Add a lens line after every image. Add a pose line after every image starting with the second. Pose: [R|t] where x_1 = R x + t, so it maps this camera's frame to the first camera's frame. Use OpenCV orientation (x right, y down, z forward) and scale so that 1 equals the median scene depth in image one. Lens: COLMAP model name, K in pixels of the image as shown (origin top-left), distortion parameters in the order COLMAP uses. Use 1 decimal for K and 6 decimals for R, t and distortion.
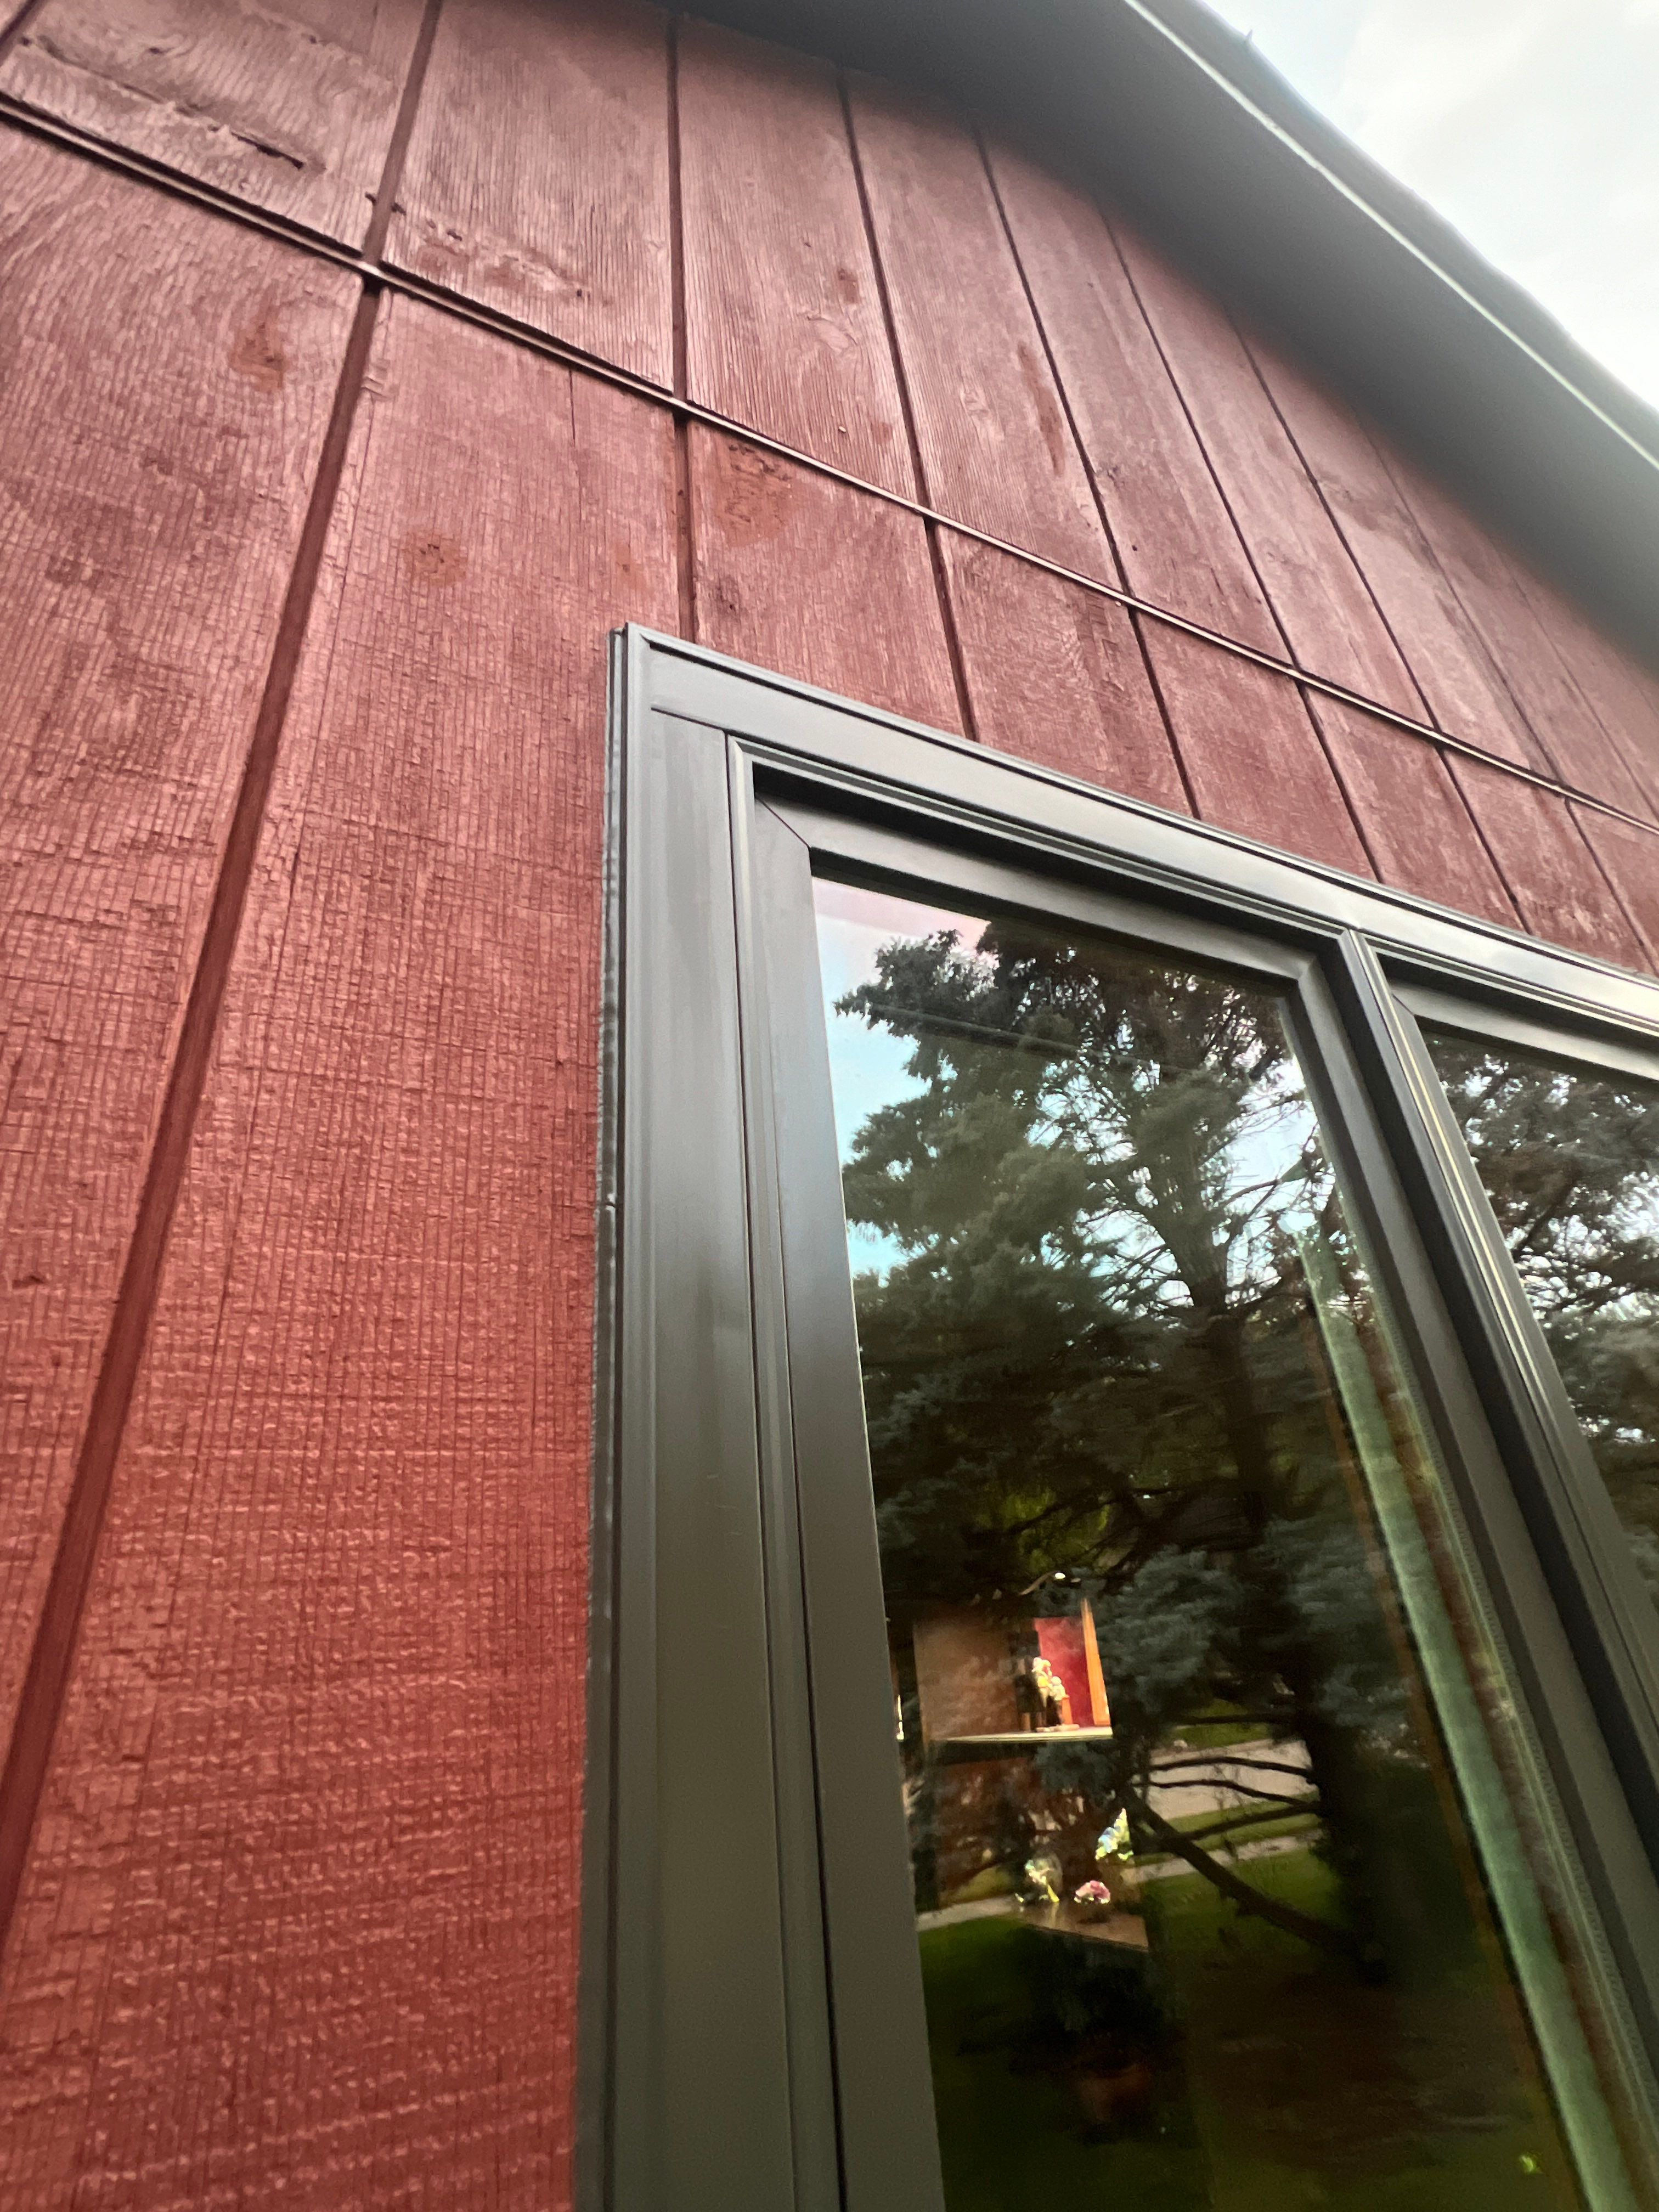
lens RADIAL K [[1076.2, 0, 825.2], [0, 1076.2, 1110.2], [0, 0, 1]] dist [-0.005536, 0.002414]
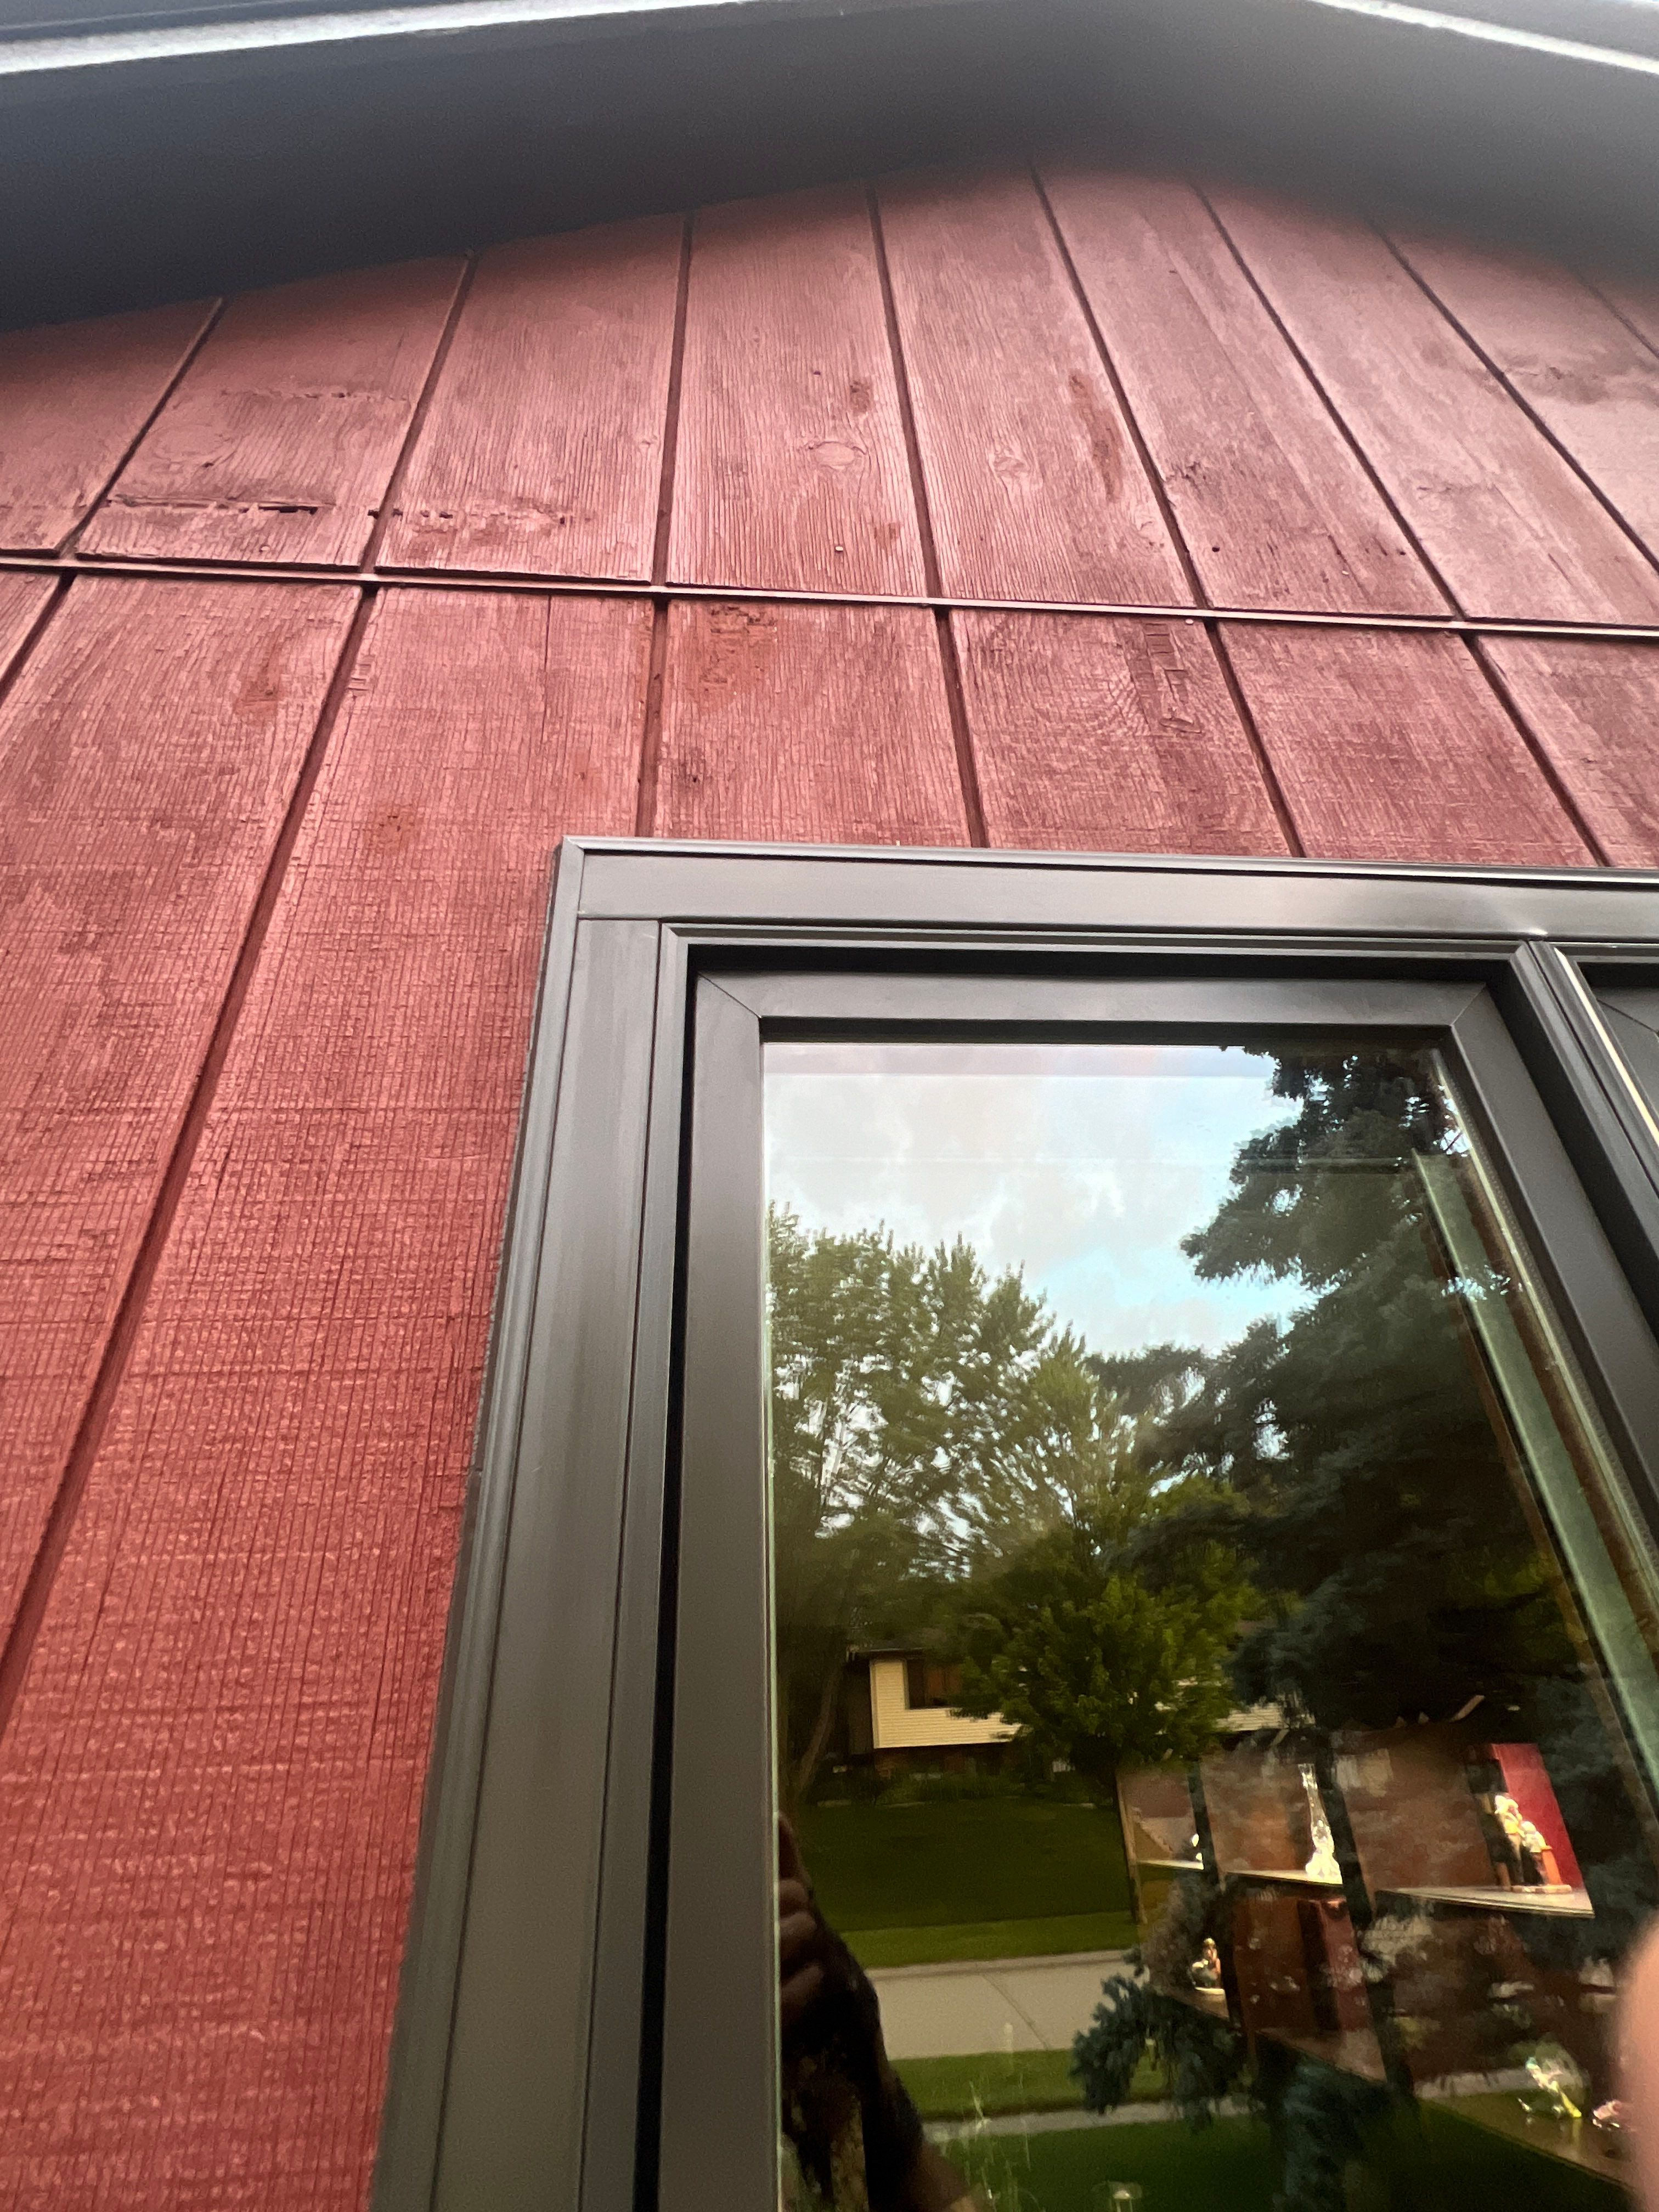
lens RADIAL K [[1076.2, 0, 825.2], [0, 1076.2, 1110.2], [0, 0, 1]] dist [-0.005536, 0.002414]
pose [[0.927557, -0.164125, -0.335709, 0.420593], [0.145010, 0.986074, -0.081424, -0.097483], [0.344398, 0.026844, 0.938440, 0.168788]]
